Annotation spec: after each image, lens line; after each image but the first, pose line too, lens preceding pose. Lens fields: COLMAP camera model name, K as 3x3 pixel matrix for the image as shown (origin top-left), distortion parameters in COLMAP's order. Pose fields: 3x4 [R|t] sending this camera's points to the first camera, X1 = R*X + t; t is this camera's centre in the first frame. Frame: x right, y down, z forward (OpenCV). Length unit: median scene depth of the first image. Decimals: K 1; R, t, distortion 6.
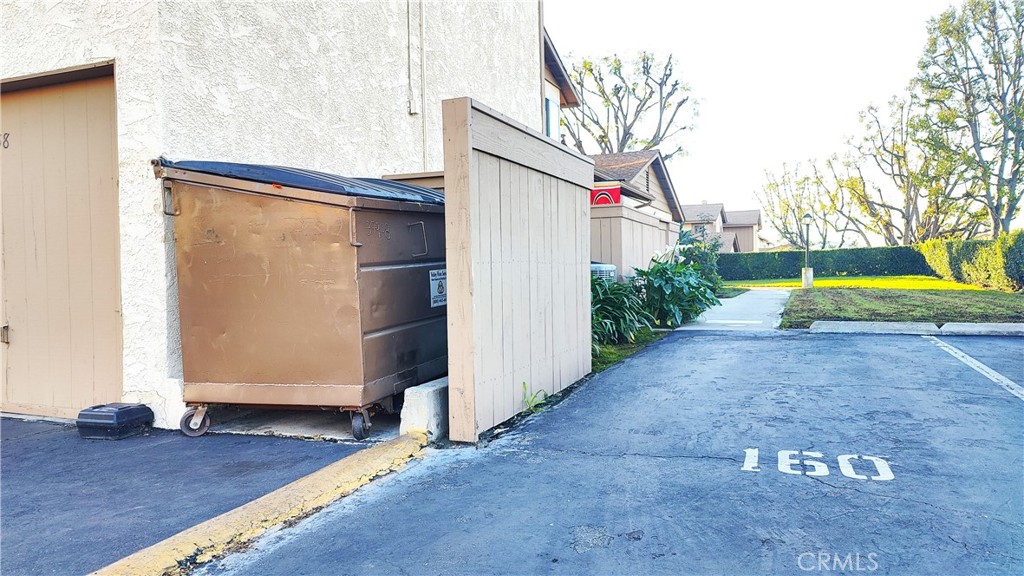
lens RADIAL K [[712.2, 0, 511.6], [0, 712.2, 282.9], [0, 0, 1]] dist [0.027051, -0.029931]
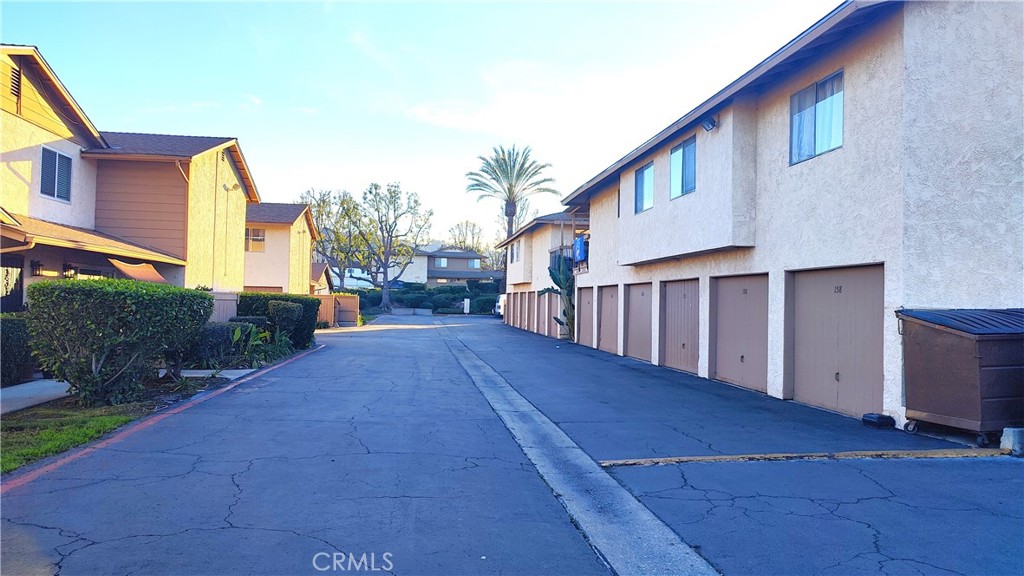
lens RADIAL K [[712.2, 0, 514.2], [0, 712.2, 282.9], [0, 0, 1]] dist [0.027051, -0.029931]
pose [[0.493880, 0.004473, -0.869519, 0.843346], [-0.046335, 0.998701, -0.021181, -0.143496], [0.868295, 0.050750, 0.493446, -1.138297]]
